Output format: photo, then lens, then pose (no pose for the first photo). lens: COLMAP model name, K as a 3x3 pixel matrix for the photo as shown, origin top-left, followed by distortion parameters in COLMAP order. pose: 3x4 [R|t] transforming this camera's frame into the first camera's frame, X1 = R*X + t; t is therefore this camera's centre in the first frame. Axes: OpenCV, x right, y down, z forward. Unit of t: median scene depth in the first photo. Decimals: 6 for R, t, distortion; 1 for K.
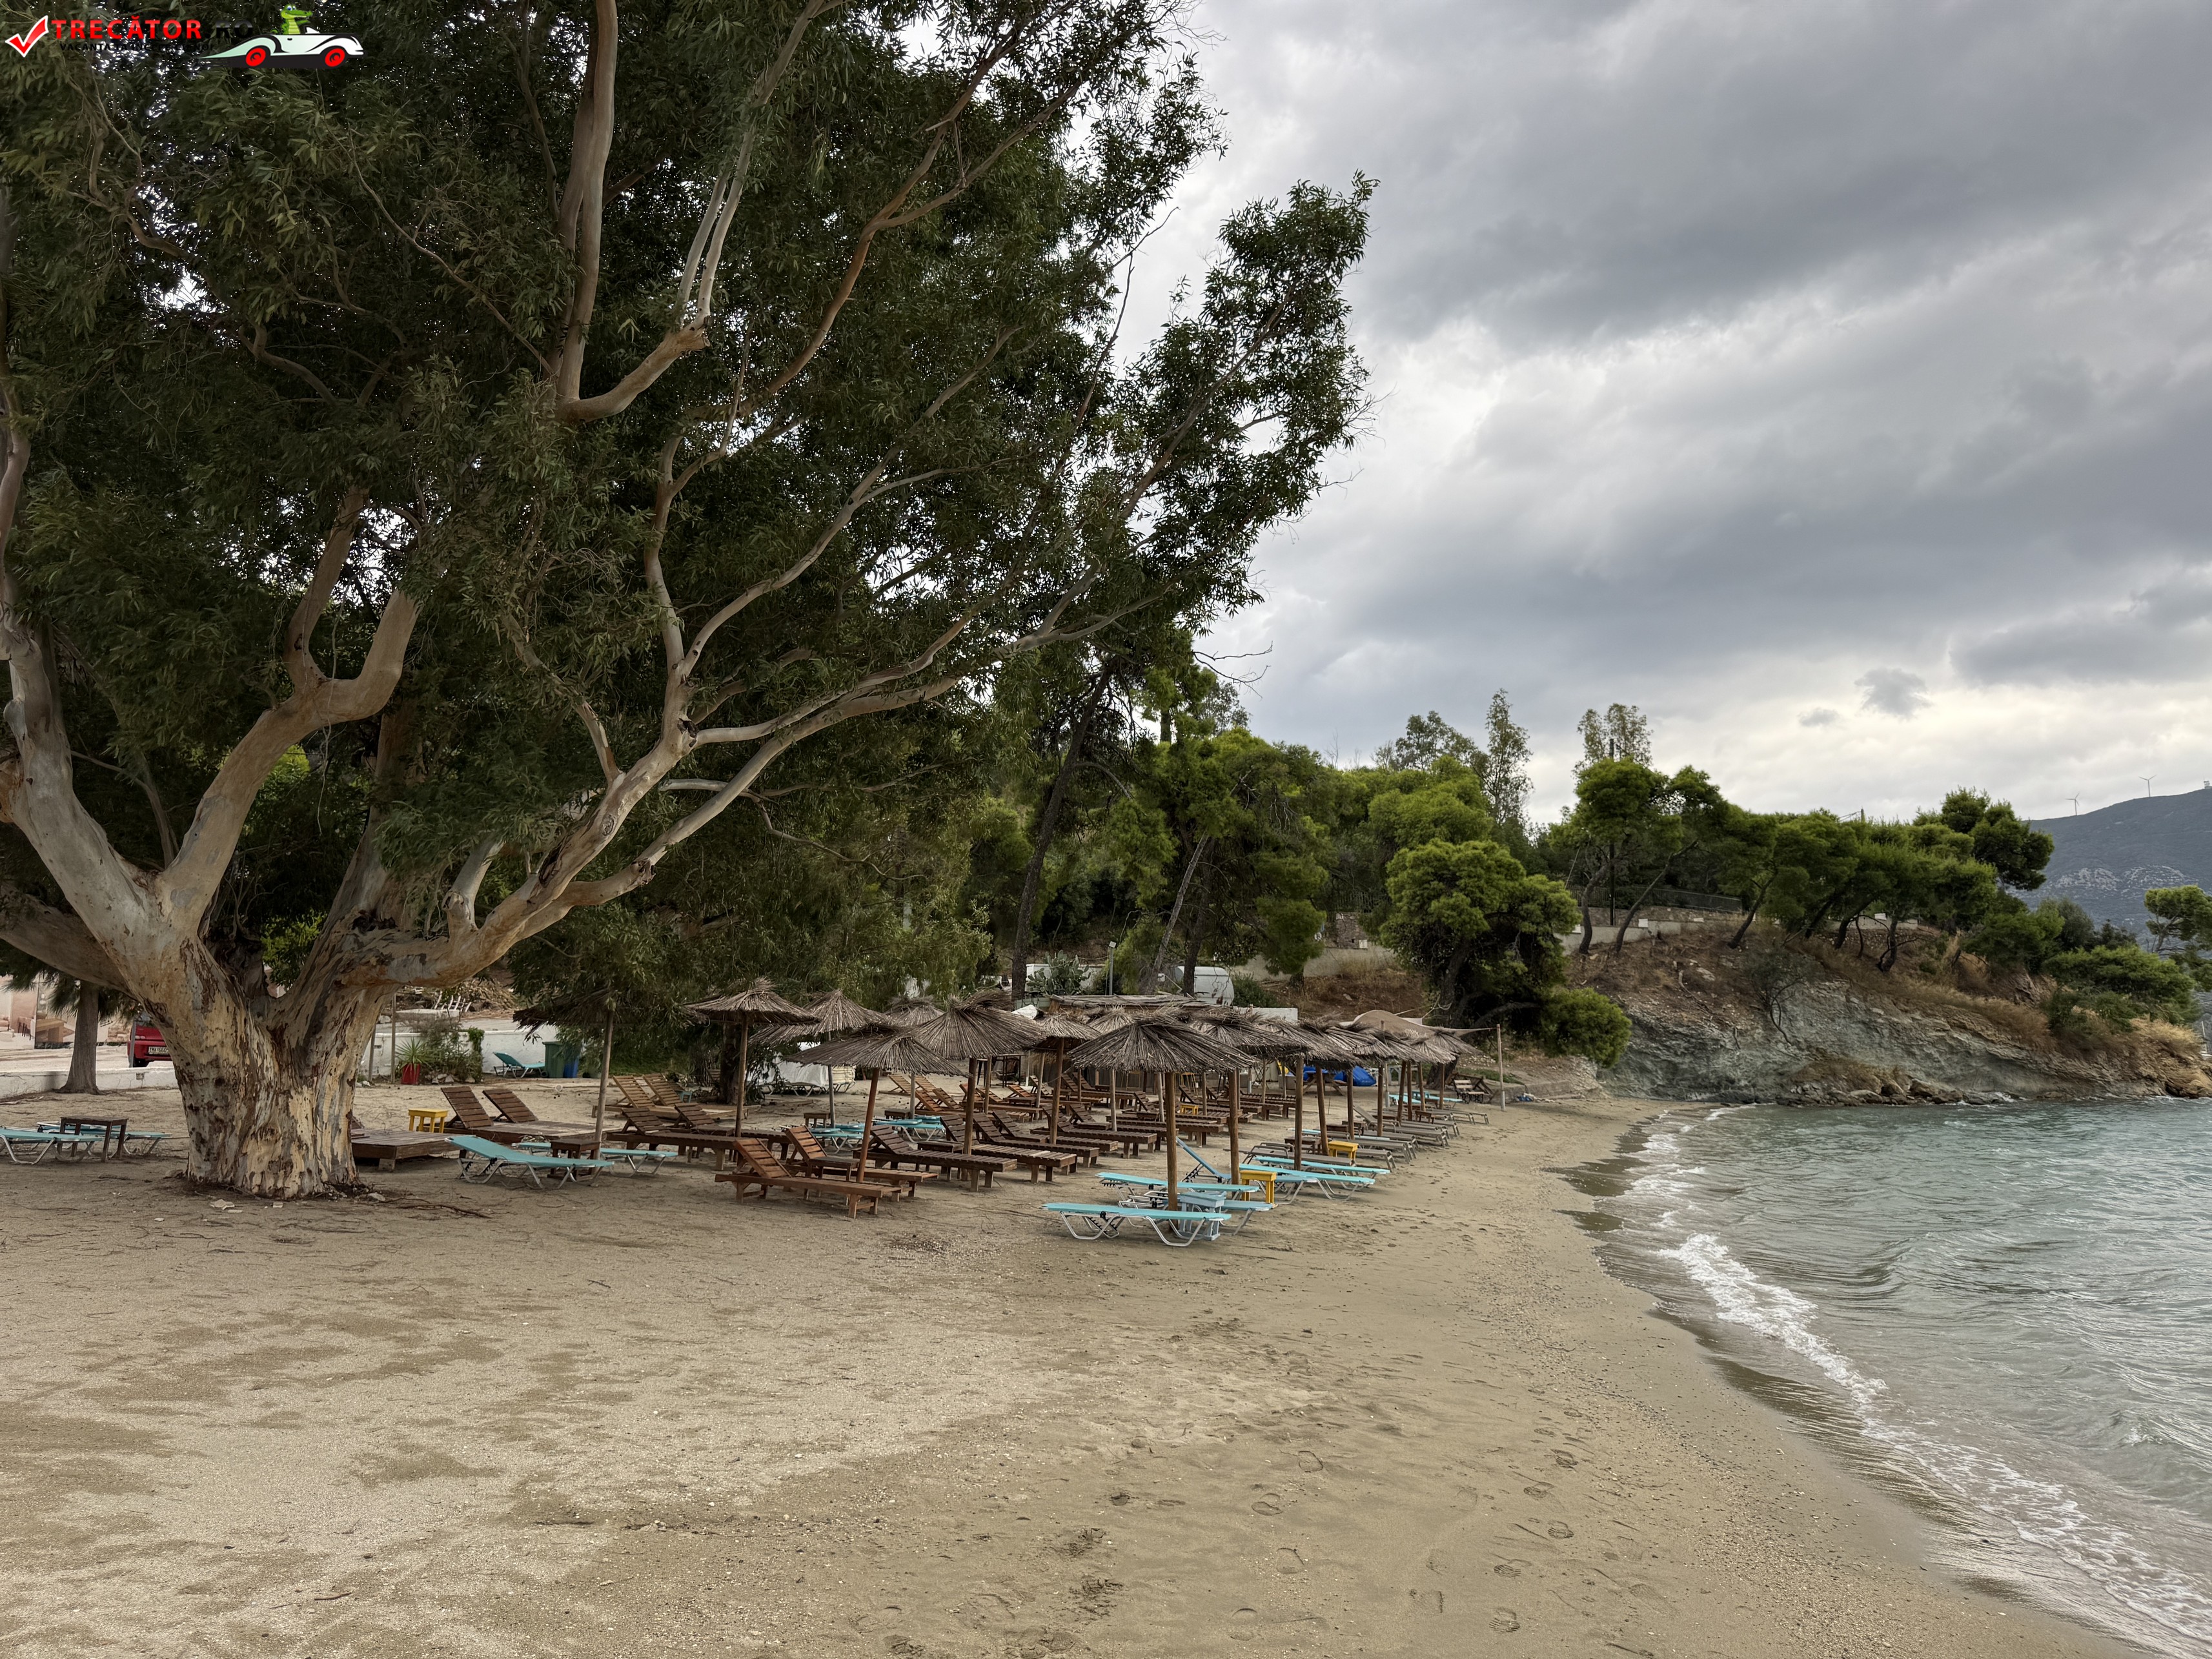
lens RADIAL K [[1546.2, 0, 1088.2], [0, 1546.2, 818.6], [0, 0, 1]] dist [0.083666, -0.139497]
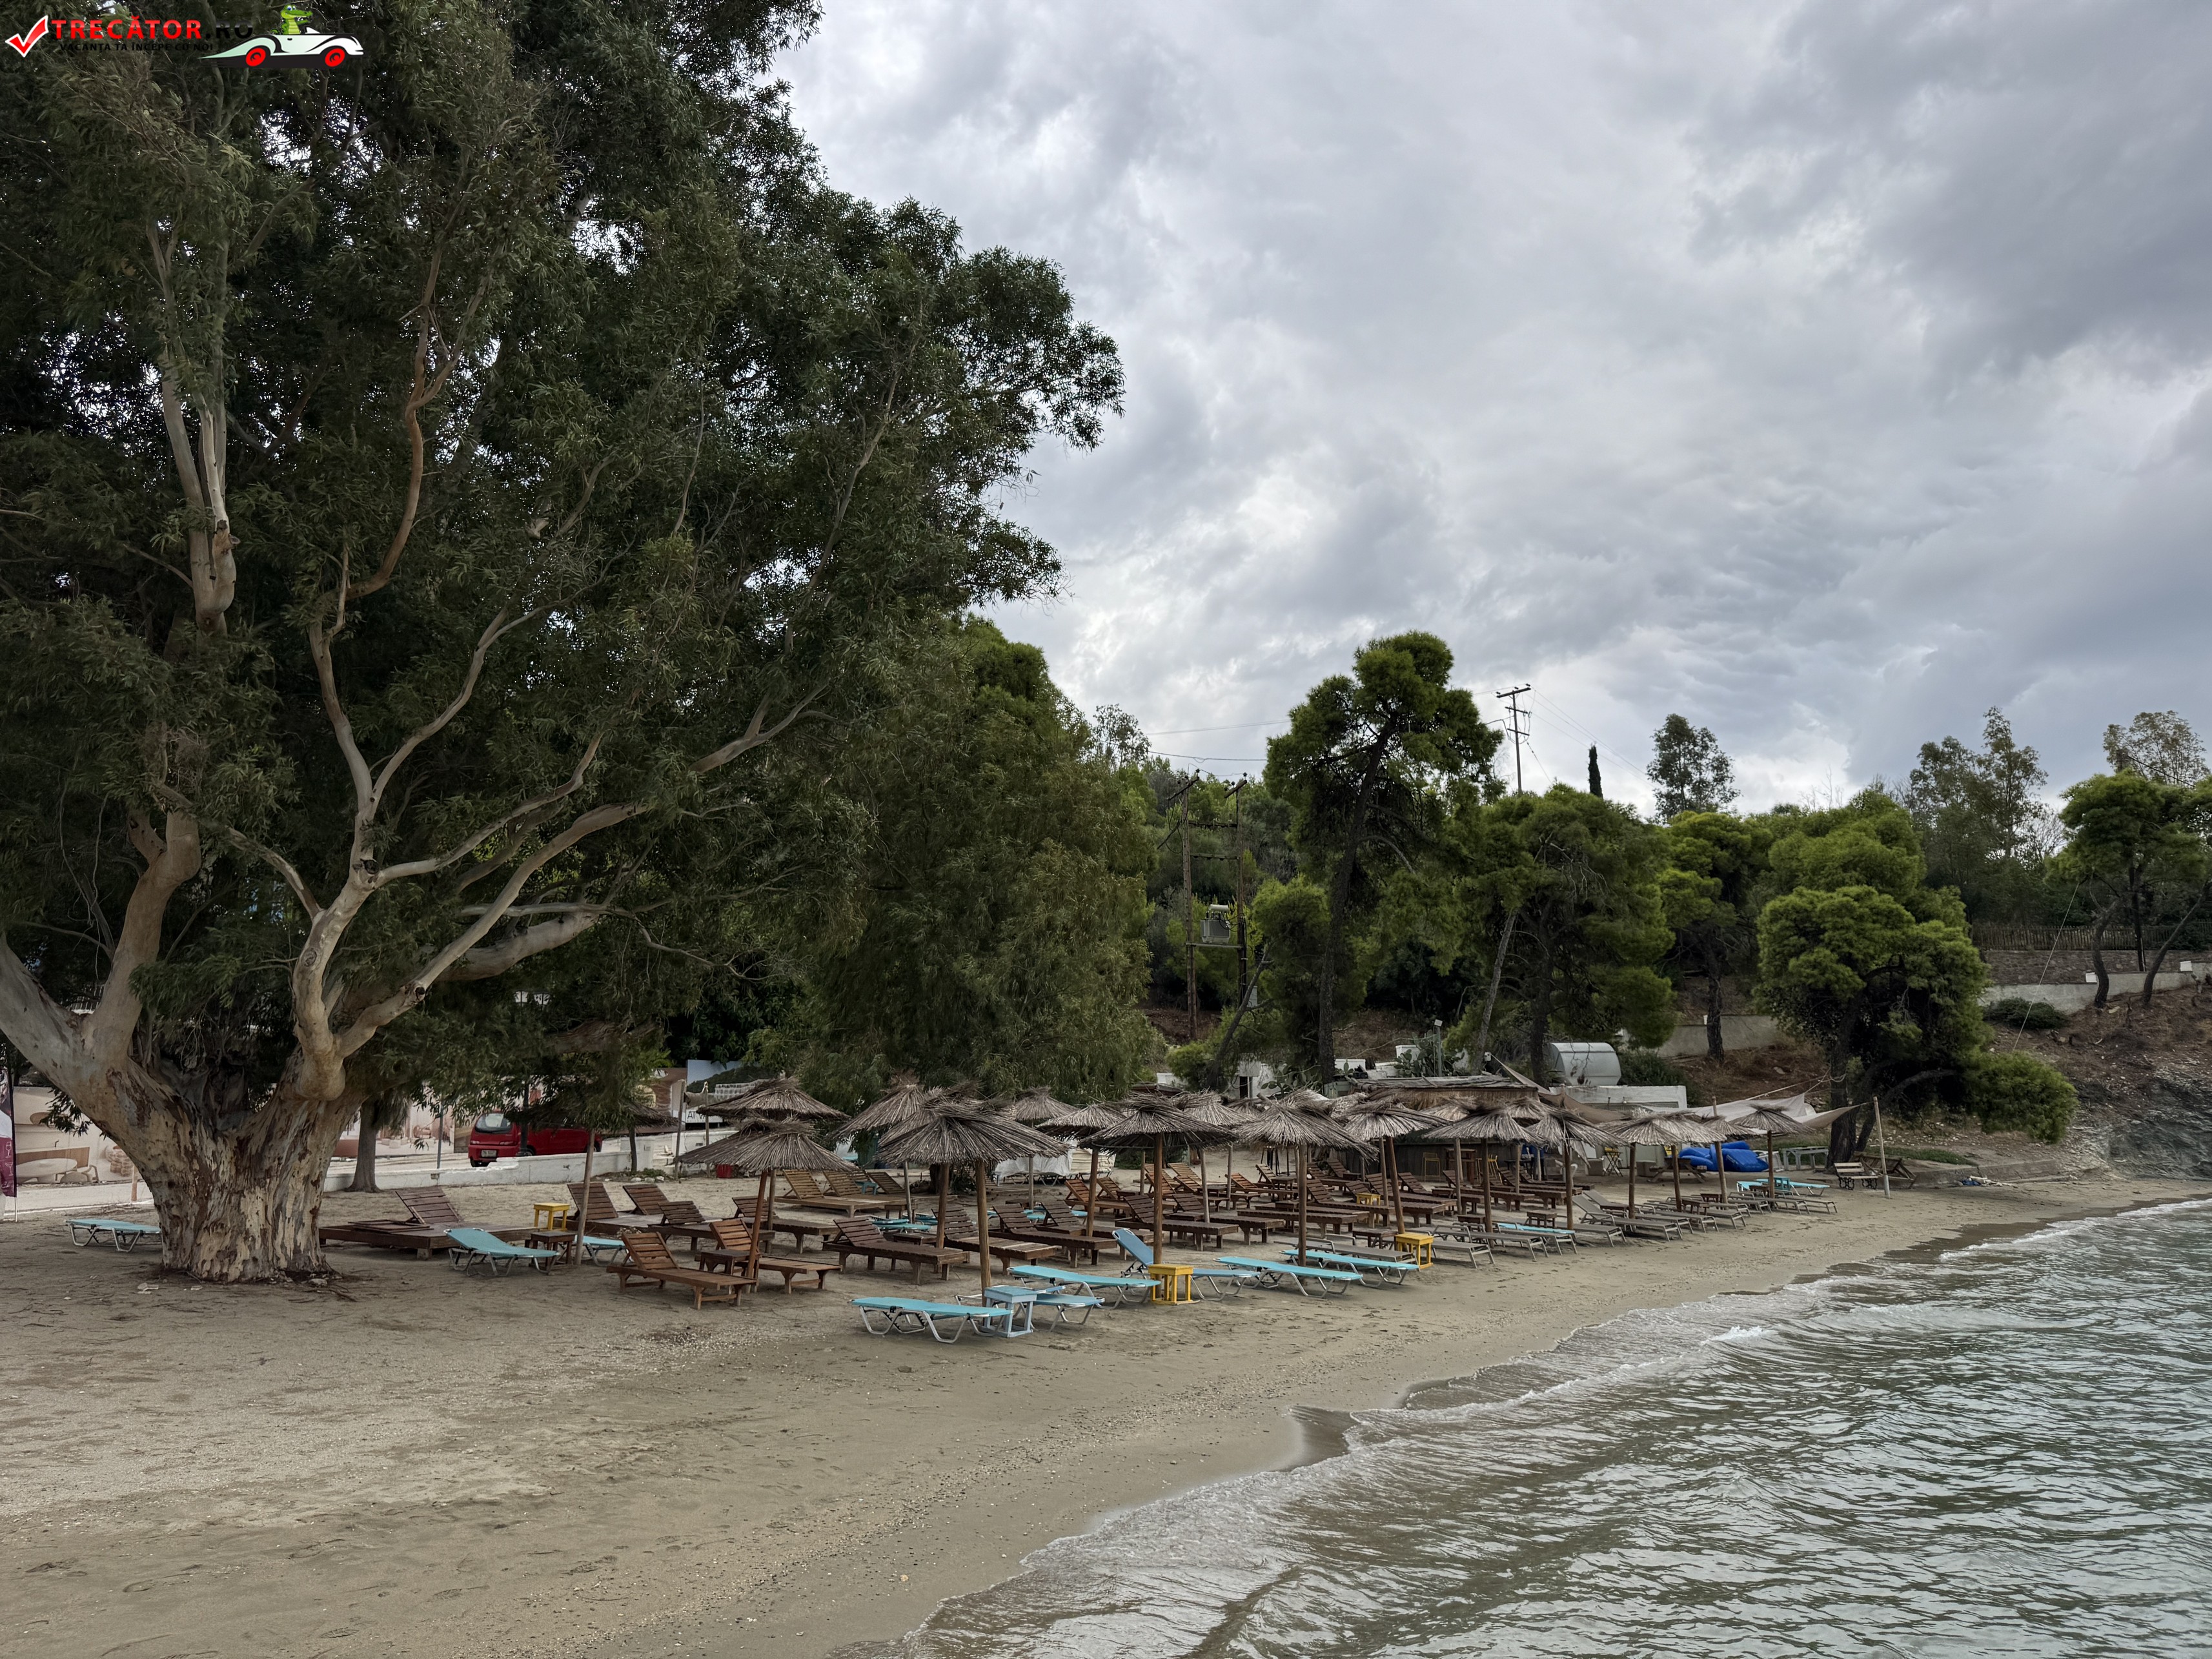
lens RADIAL K [[1565.6, 0, 1106.0], [0, 1565.6, 829.5], [0, 0, 1]] dist [0.005725, -0.007957]
pose [[0.937450, -0.086071, -0.337312, 0.144104], [0.070260, 0.995792, -0.058830, 0.004353], [0.340957, 0.031451, 0.939553, 0.025312]]
